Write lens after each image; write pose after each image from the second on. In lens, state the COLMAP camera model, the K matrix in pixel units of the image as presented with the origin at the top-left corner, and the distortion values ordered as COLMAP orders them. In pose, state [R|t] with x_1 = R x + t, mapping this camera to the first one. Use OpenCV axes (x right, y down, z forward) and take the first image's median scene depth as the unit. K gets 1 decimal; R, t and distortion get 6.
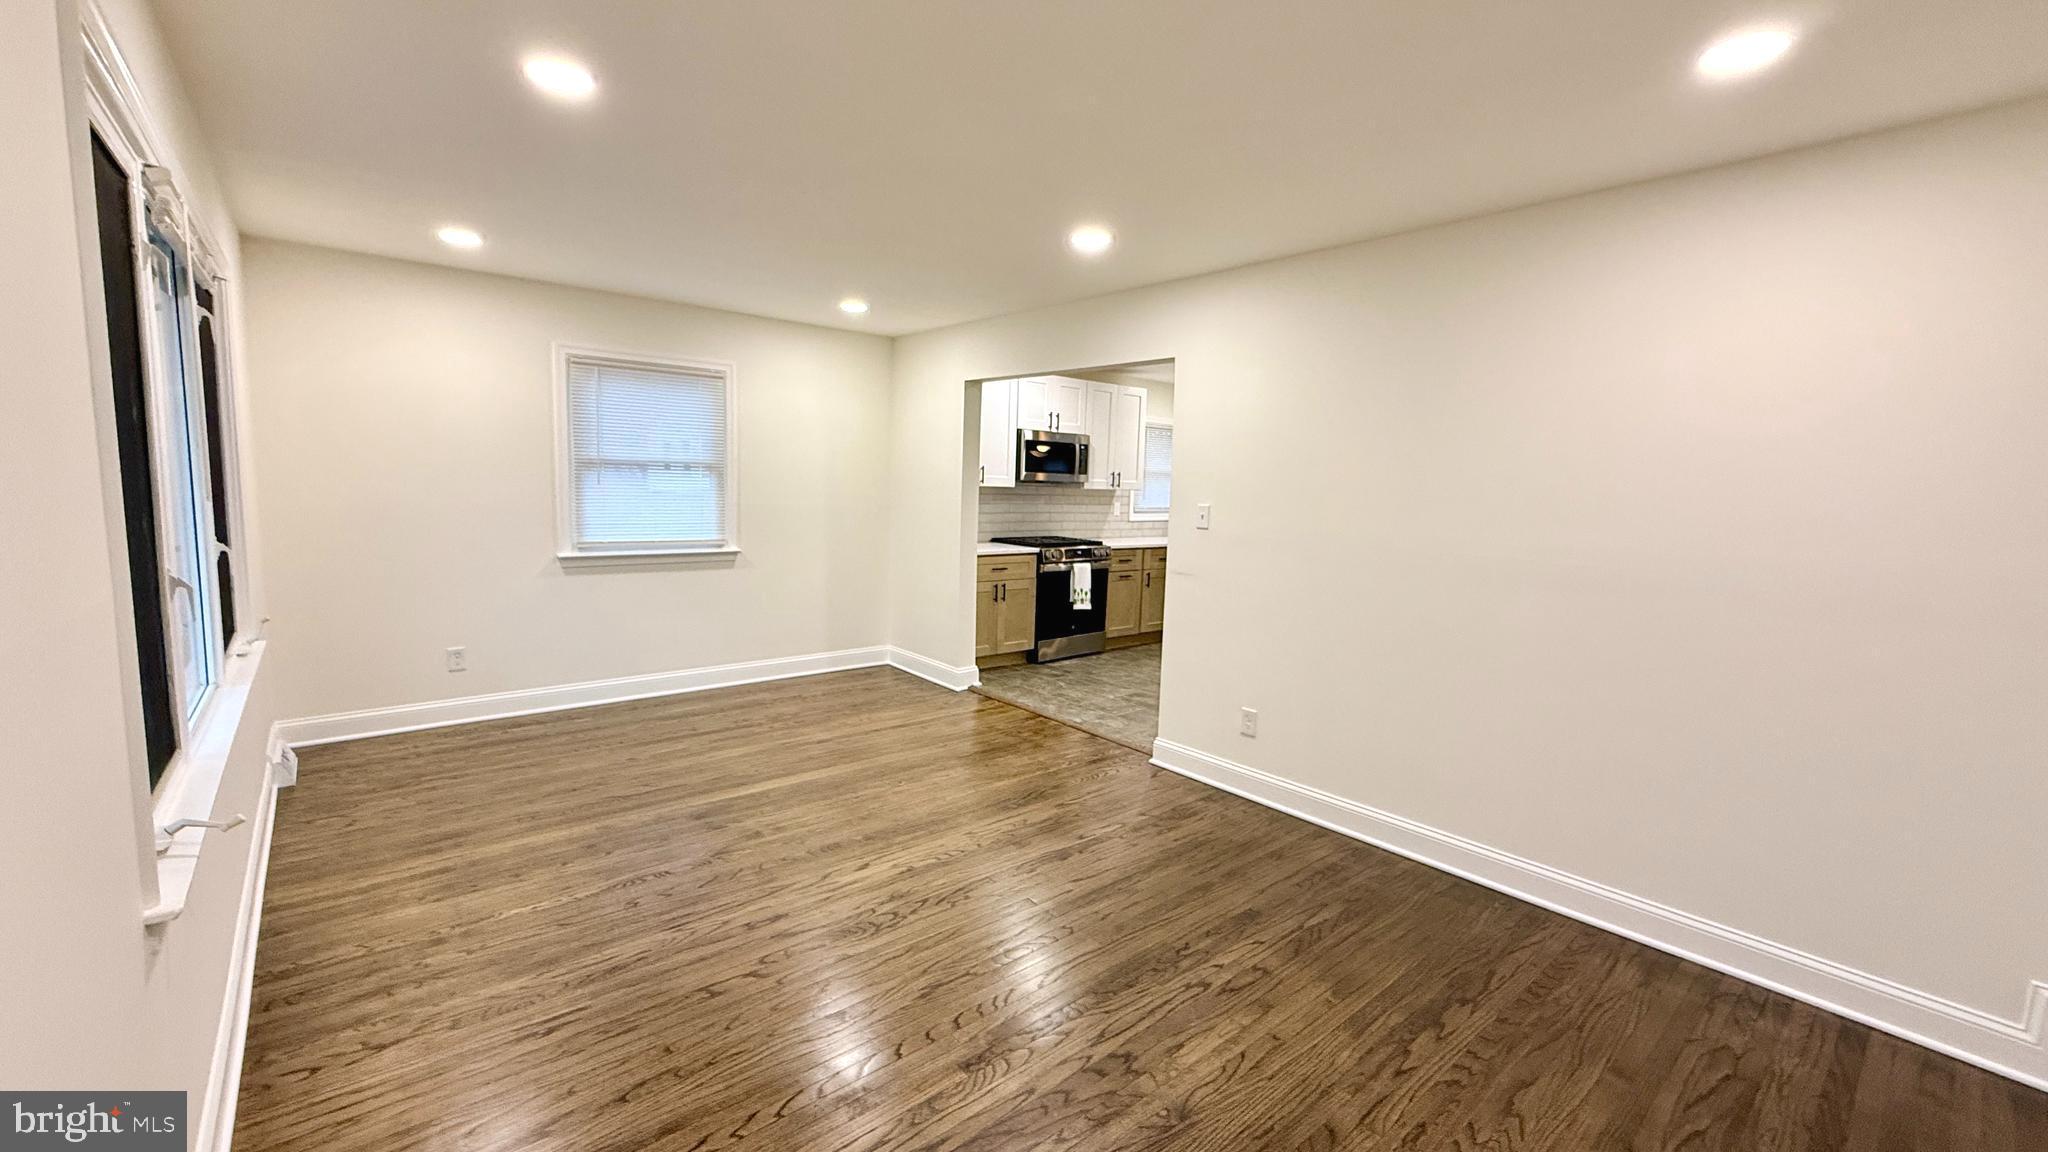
lens RADIAL K [[815.3, 0, 1023.5], [0, 815.3, 578.0], [0, 0, 1]] dist [-0.000177, -0.000035]
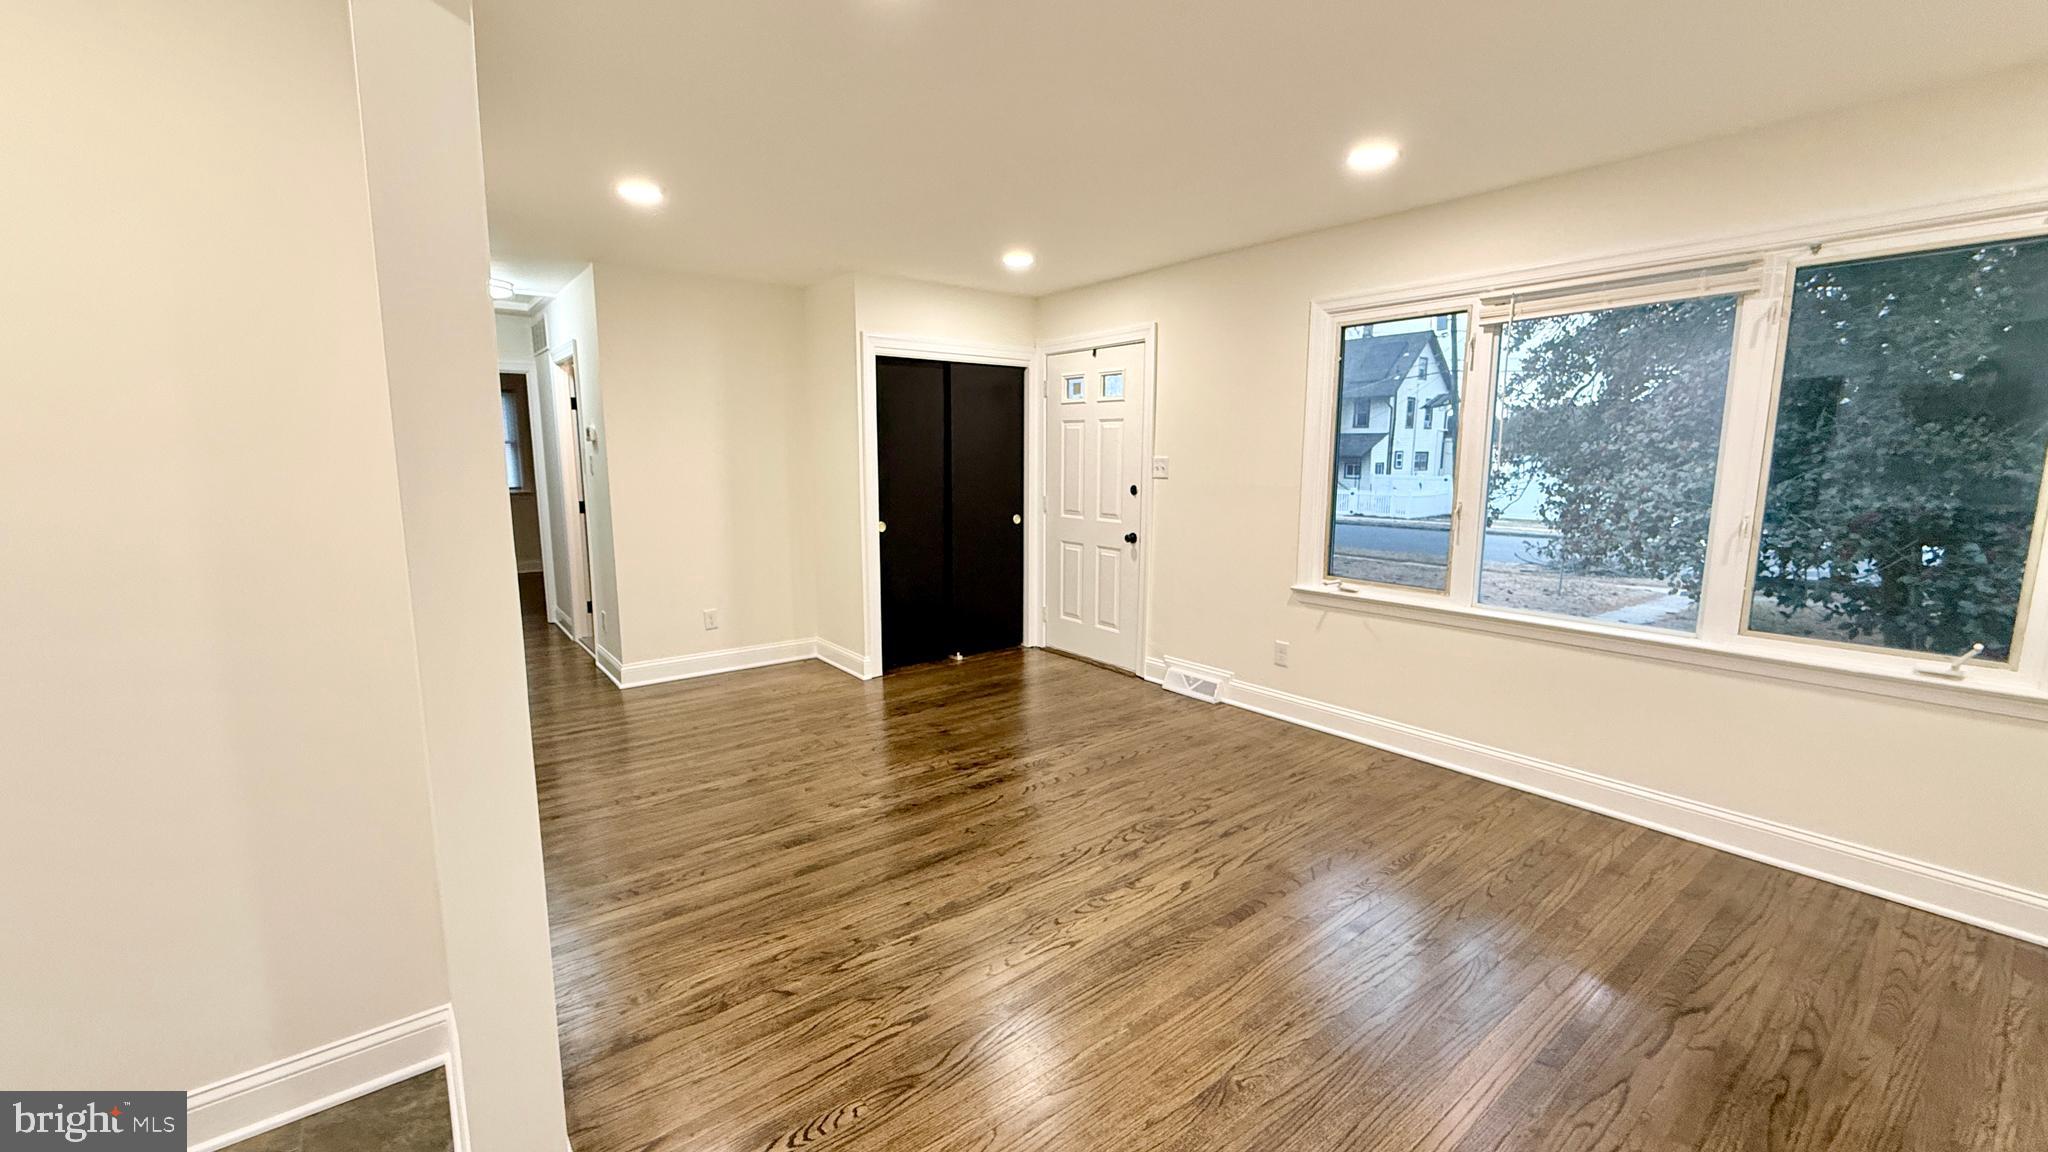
lens RADIAL K [[815.3, 0, 1024.2], [0, 815.3, 570.9], [0, 0, 1]] dist [-0.000177, -0.000035]
pose [[-0.998578, -0.039511, 0.035779, -0.024527], [-0.028807, 0.964794, 0.261423, -0.118368], [-0.044848, 0.260021, -0.964561, 1.055551]]
